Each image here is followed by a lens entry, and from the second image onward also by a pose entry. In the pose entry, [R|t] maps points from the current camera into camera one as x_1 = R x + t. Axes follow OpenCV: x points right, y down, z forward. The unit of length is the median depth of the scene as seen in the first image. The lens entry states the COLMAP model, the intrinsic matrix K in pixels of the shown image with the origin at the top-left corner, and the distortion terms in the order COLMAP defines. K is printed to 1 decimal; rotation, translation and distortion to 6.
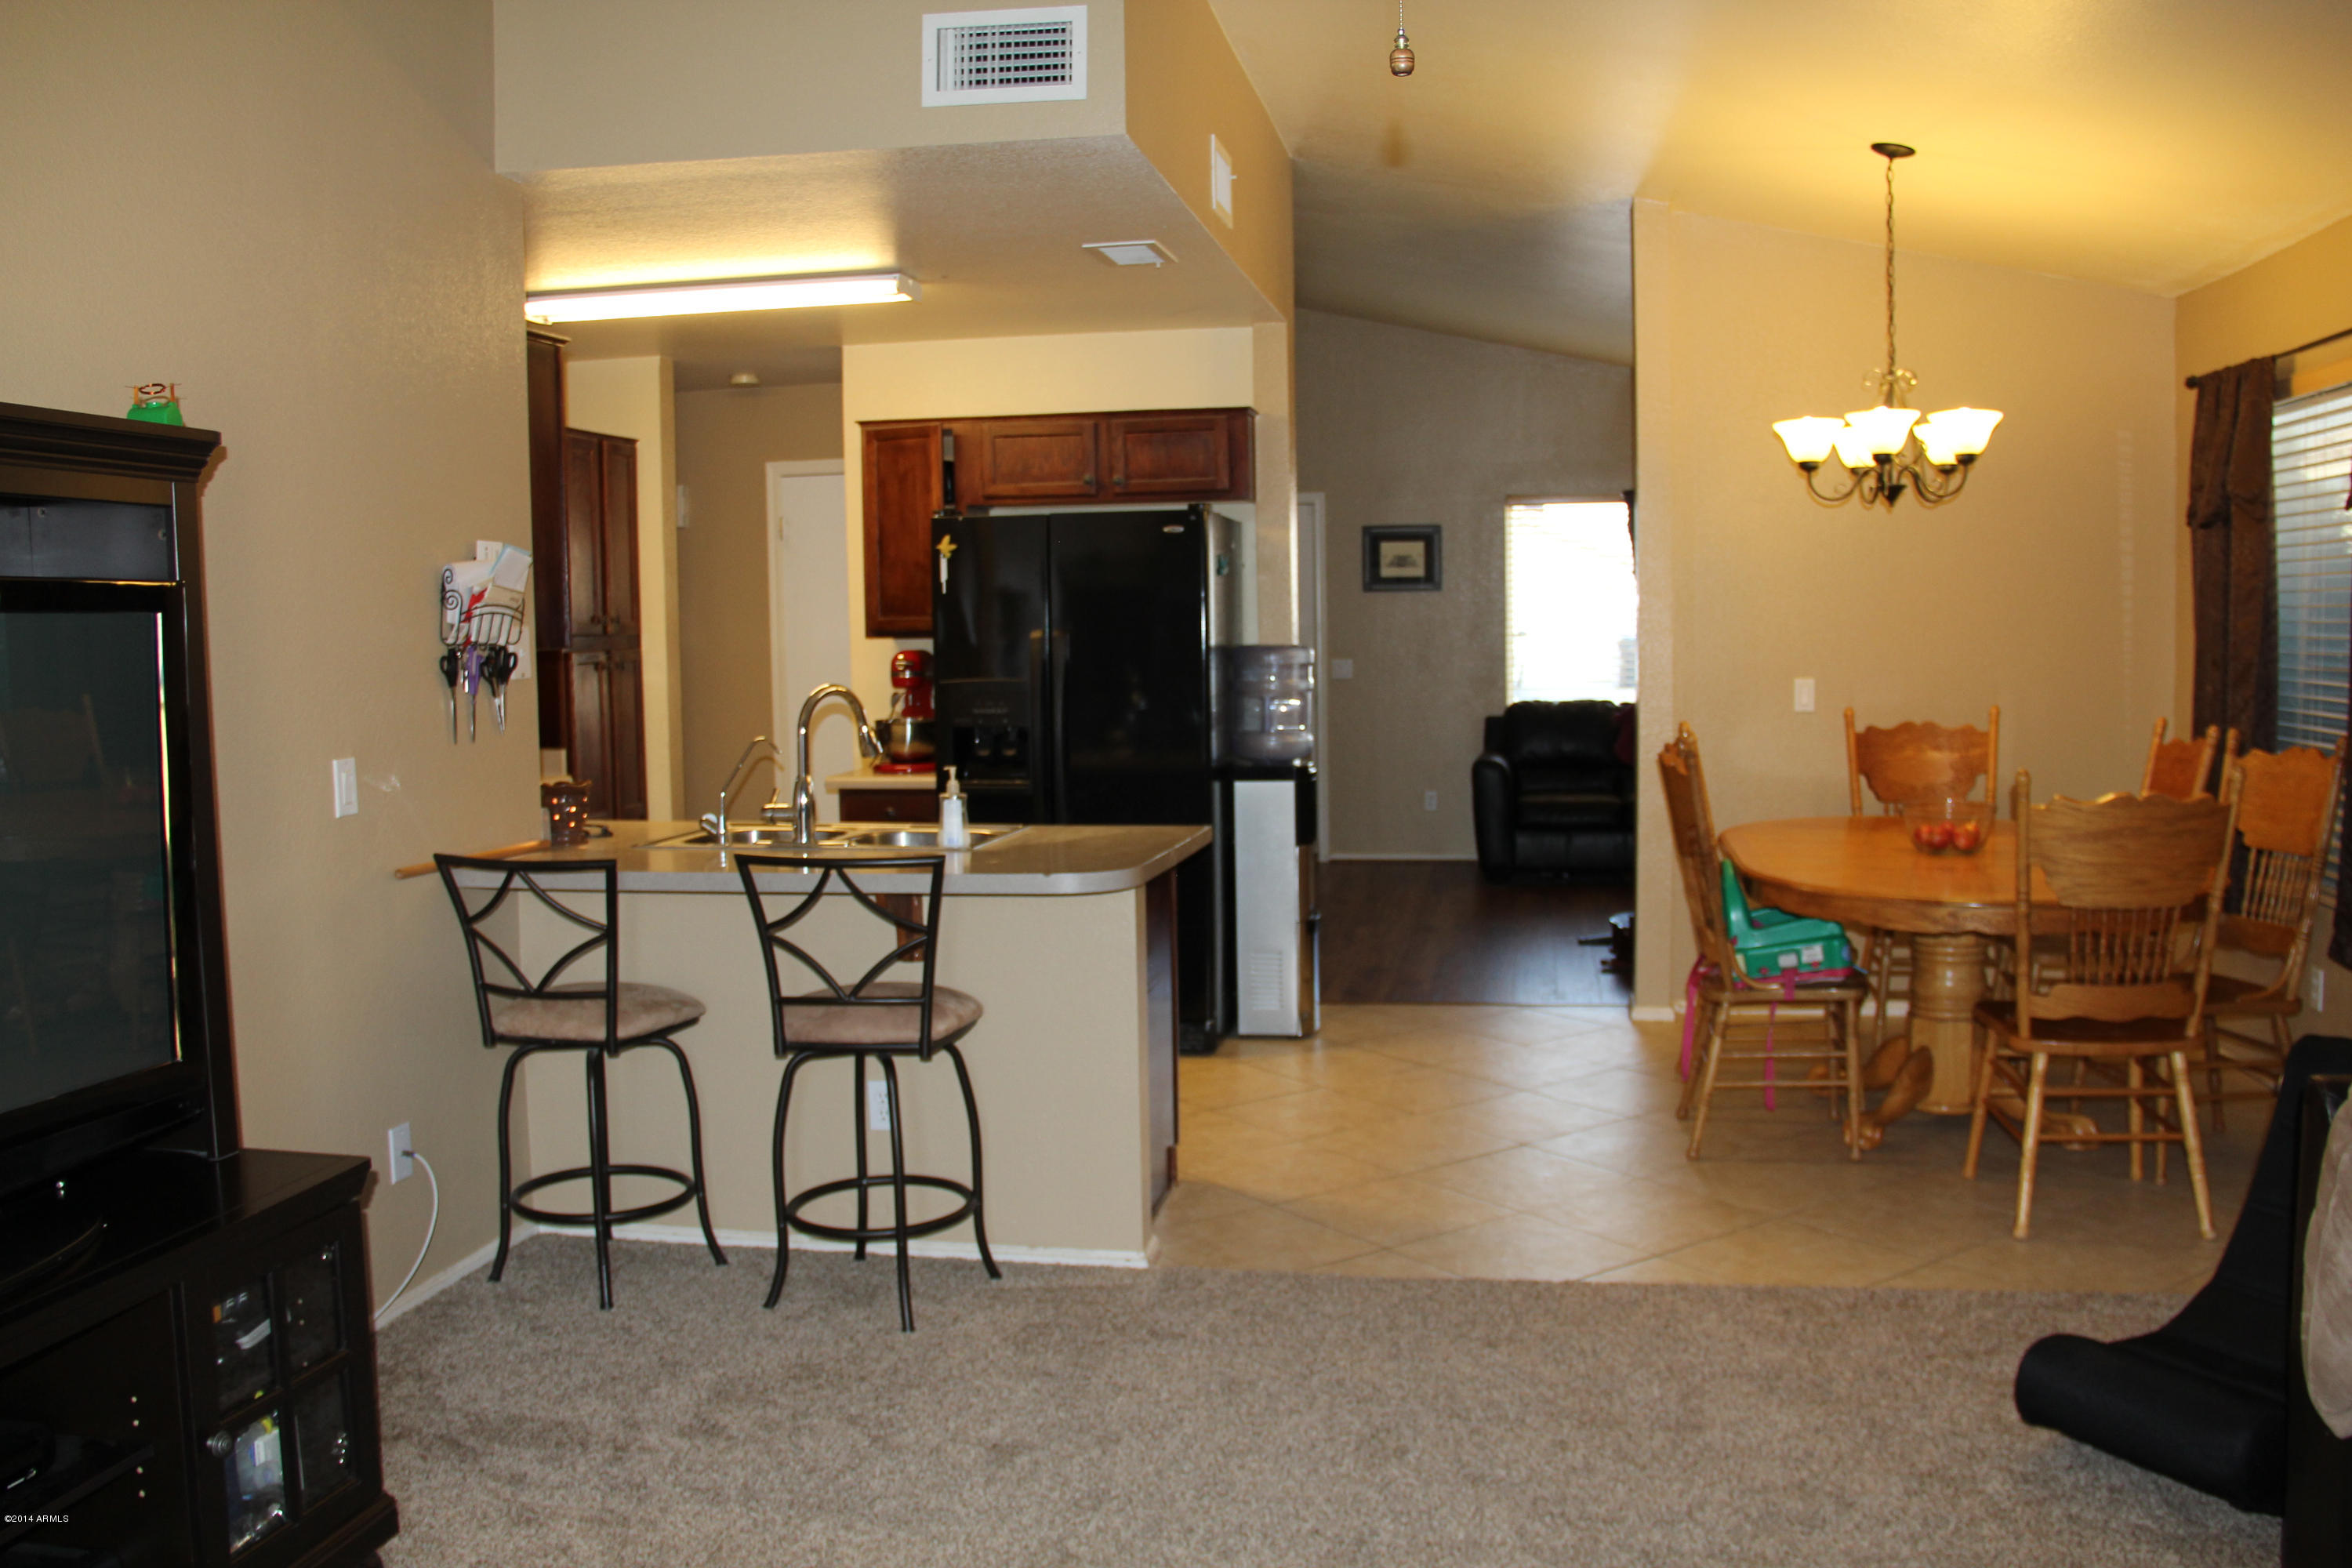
lens RADIAL K [[1970.7, 0, 1179.6], [0, 1970.7, 785.8], [0, 0, 1]] dist [-0.130943, 0.061717]
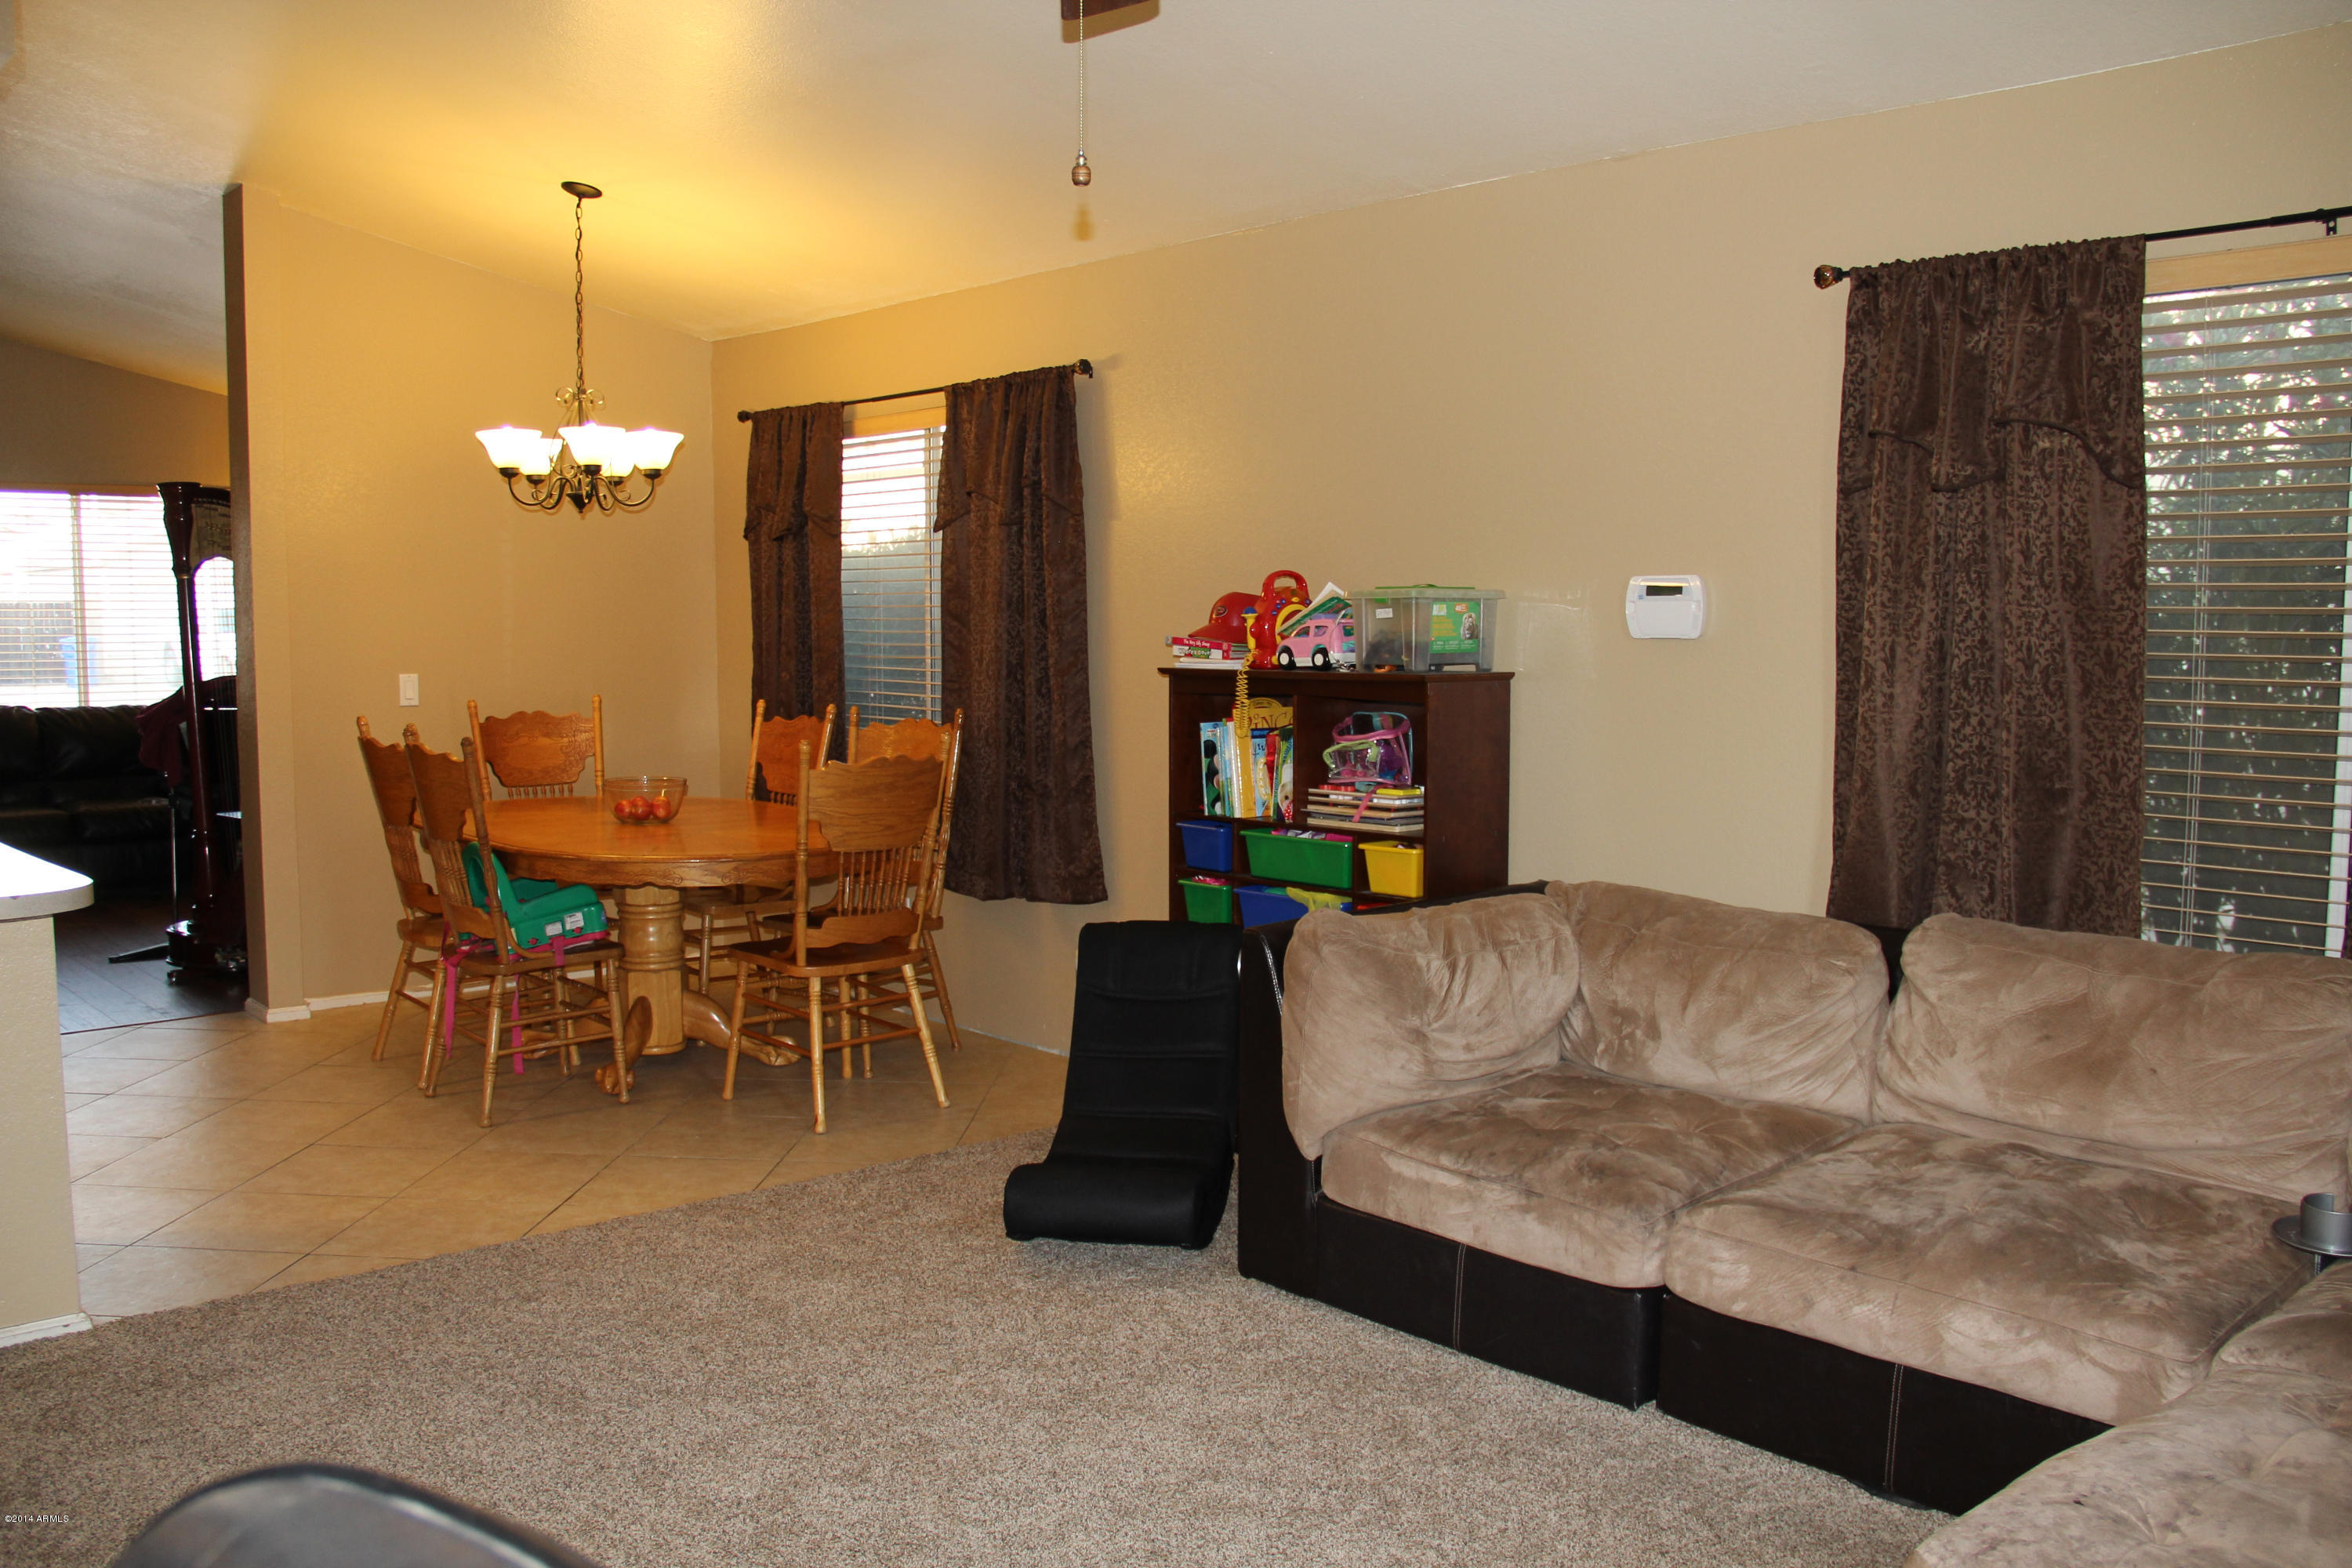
lens RADIAL K [[1970.7, 0, 1175.3], [0, 1970.7, 801.8], [0, 0, 1]] dist [-0.130943, 0.061717]
pose [[0.622256, -0.057427, 0.780704, -0.330536], [0.052633, 0.998118, 0.031469, 0.003040], [-0.781042, 0.021509, 0.624108, 0.053813]]
